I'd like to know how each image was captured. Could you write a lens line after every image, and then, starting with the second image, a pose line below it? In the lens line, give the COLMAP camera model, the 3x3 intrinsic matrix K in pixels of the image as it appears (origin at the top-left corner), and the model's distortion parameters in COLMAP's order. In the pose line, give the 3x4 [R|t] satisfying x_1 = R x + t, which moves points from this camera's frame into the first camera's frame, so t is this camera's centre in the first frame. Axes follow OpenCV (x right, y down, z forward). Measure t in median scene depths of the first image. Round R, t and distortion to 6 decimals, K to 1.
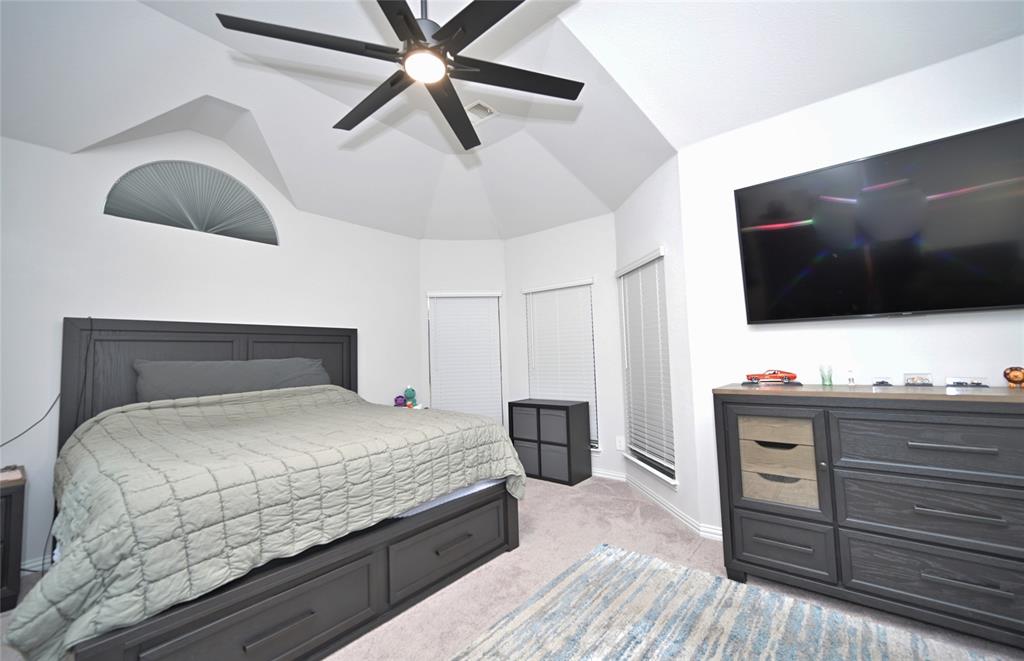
lens RADIAL K [[411.7, 0, 511.5], [0, 411.7, 331.8], [0, 0, 1]] dist [0.000400, 0.000588]
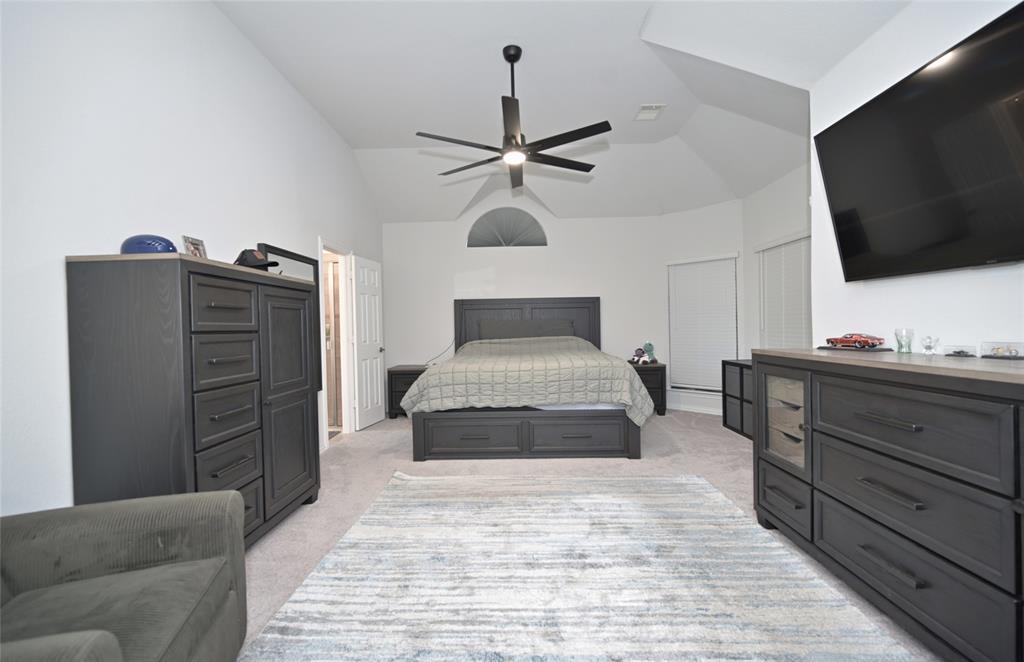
lens RADIAL K [[411.7, 0, 514.6], [0, 411.7, 330.4], [0, 0, 1]] dist [0.000400, 0.000588]
pose [[0.625113, 0.025269, -0.780125, 0.893194], [0.049259, 0.996206, 0.071739, -0.015006], [0.778979, -0.083273, 0.621496, -0.133692]]
